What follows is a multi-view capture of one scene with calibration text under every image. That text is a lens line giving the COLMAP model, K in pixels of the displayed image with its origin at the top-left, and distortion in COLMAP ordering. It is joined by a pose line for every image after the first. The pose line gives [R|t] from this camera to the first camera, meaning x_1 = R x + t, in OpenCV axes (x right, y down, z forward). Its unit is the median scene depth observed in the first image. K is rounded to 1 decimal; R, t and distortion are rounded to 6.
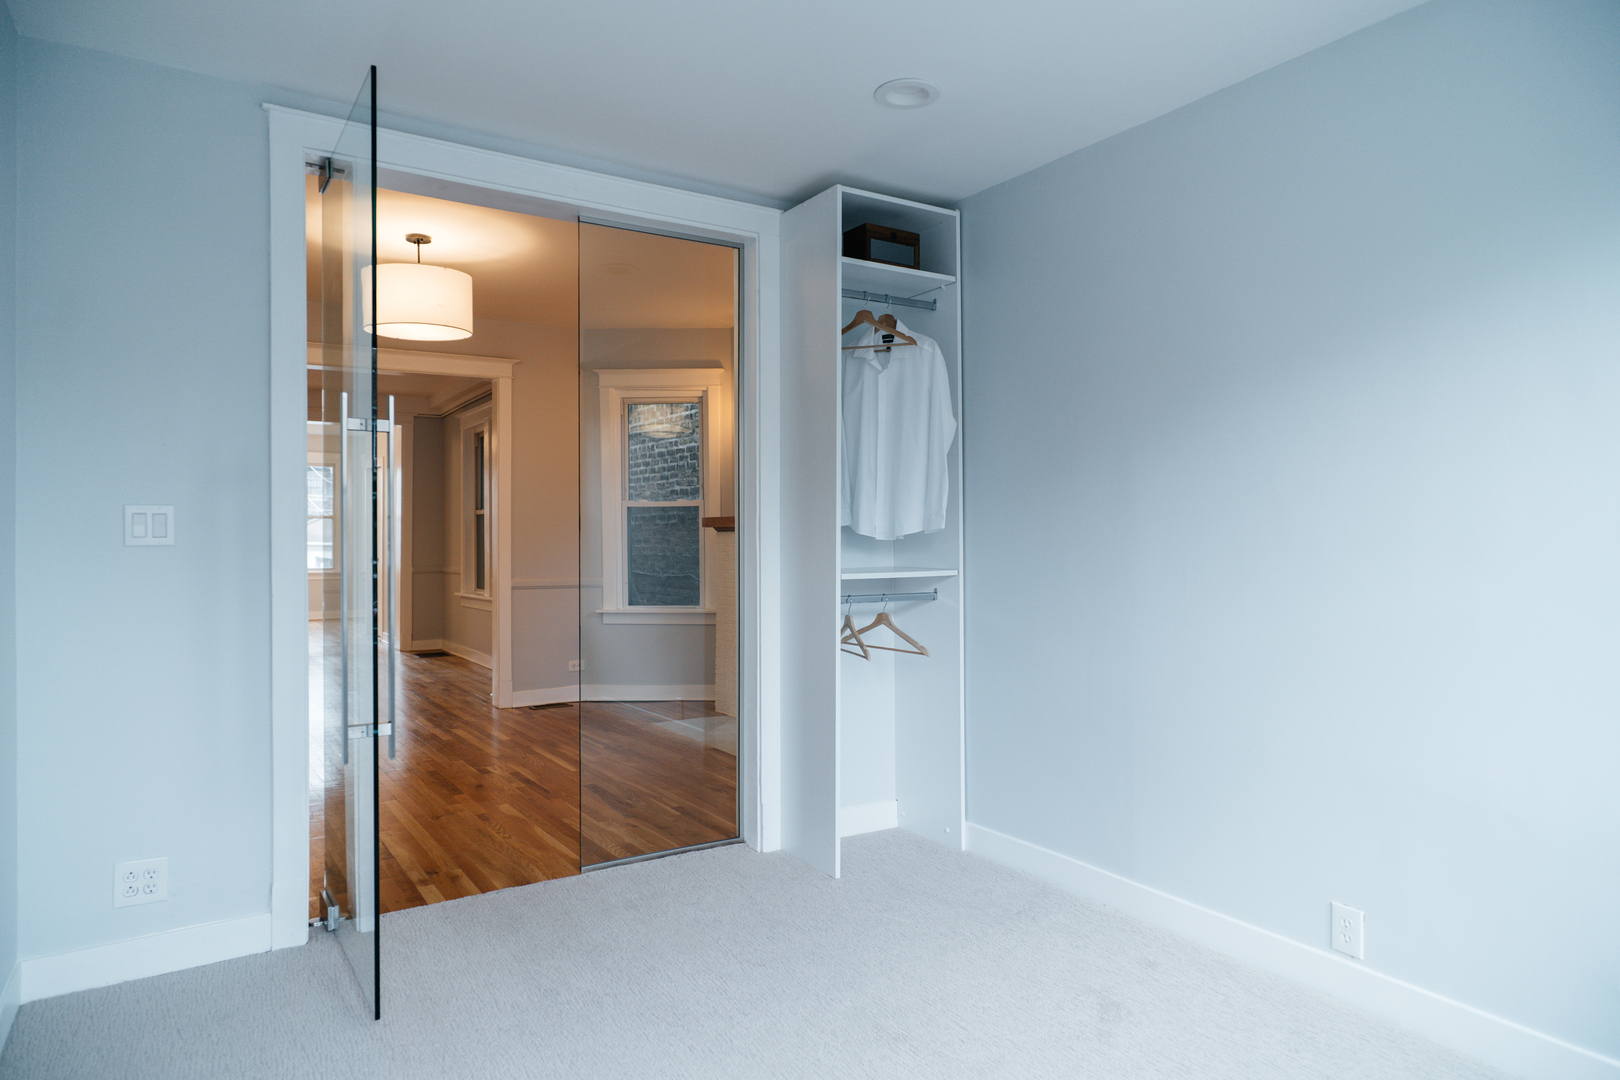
lens RADIAL K [[946.7, 0, 813.8], [0, 946.7, 549.2], [0, 0, 1]] dist [-0.021087, 0.000425]
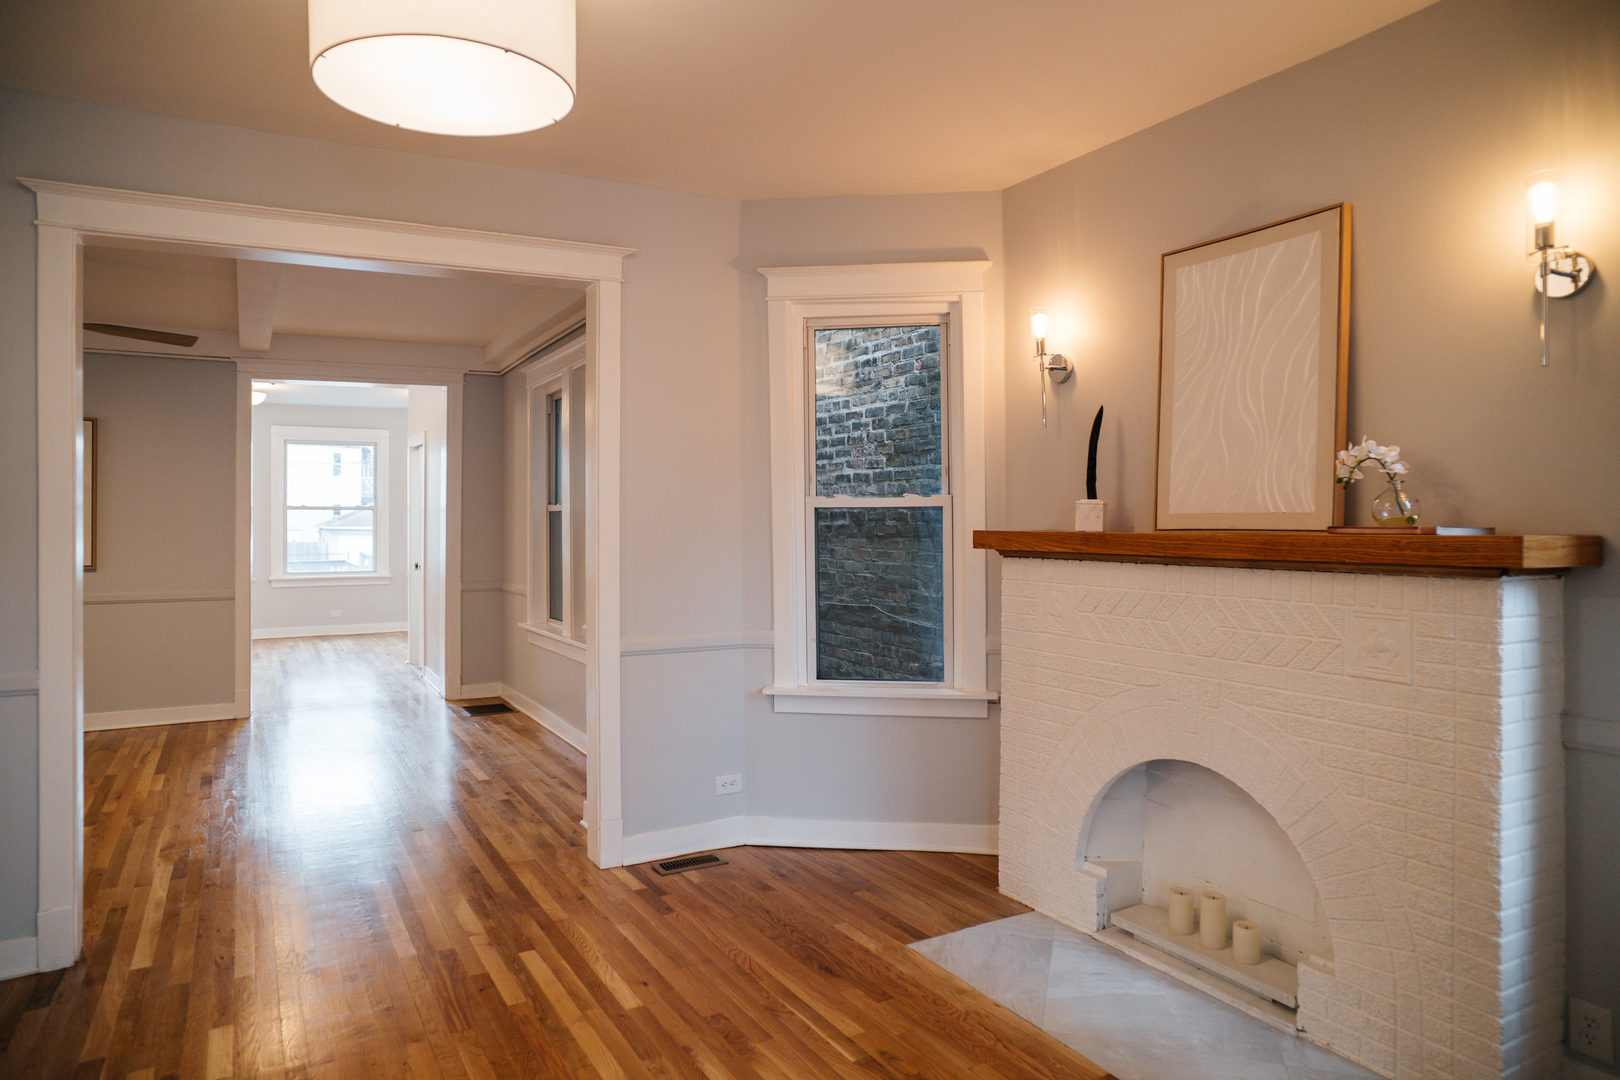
lens RADIAL K [[1074.8, 0, 806.6], [0, 1074.8, 535.9], [0, 0, 1]] dist [-0.037038, -0.000397]
pose [[0.995268, 0.000539, -0.097164, -0.102784], [-0.000649, 0.999999, -0.001102, -0.019939], [0.097163, 0.001160, 0.995268, 0.260090]]
